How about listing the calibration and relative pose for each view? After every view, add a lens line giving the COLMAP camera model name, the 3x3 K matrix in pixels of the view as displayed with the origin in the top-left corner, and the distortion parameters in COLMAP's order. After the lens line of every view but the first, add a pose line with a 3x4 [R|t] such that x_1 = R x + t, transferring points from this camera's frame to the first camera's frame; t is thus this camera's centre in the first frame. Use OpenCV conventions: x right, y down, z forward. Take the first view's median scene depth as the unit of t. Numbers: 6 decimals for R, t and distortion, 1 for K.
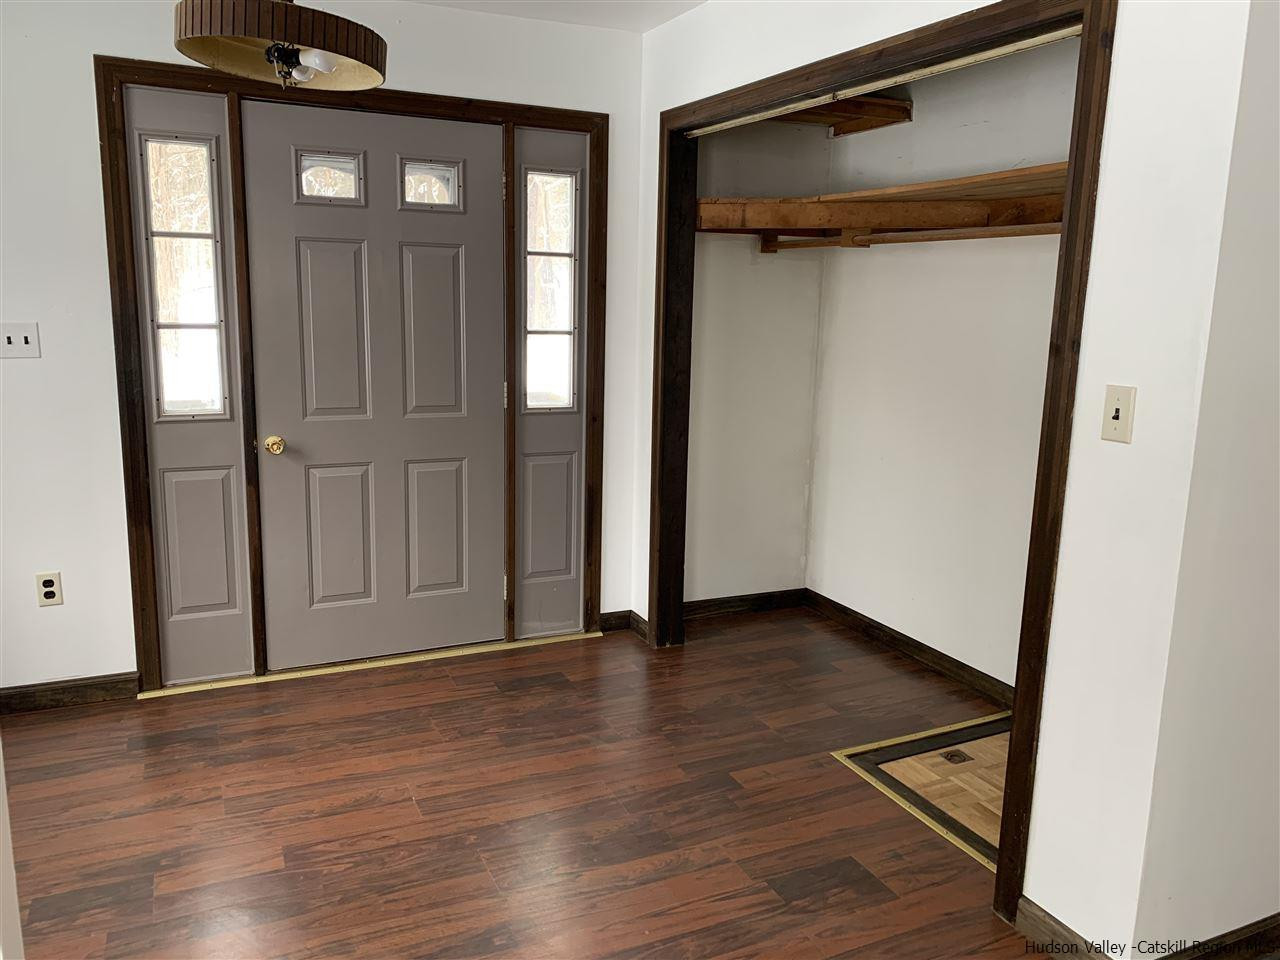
lens RADIAL K [[970.0, 0, 635.8], [0, 970.0, 475.0], [0, 0, 1]] dist [0.035880, -0.035416]
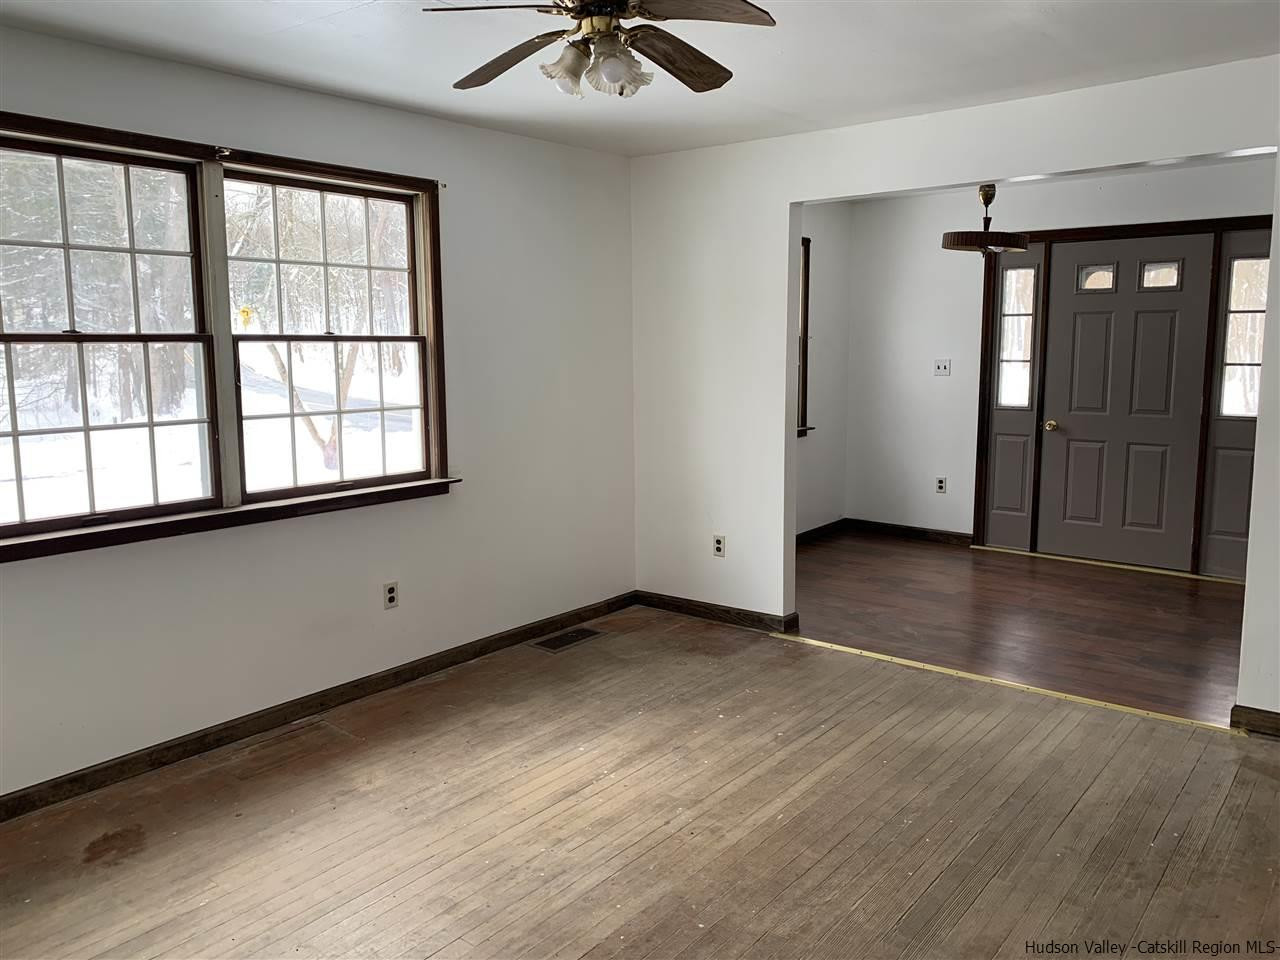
lens RADIAL K [[970.0, 0, 643.4], [0, 970.0, 469.8], [0, 0, 1]] dist [0.035880, -0.035416]
pose [[0.438239, 0.095553, -0.893765, 0.937114], [-0.148734, 0.988335, 0.032735, 0.104978], [0.886468, 0.118588, 0.447339, -0.485842]]
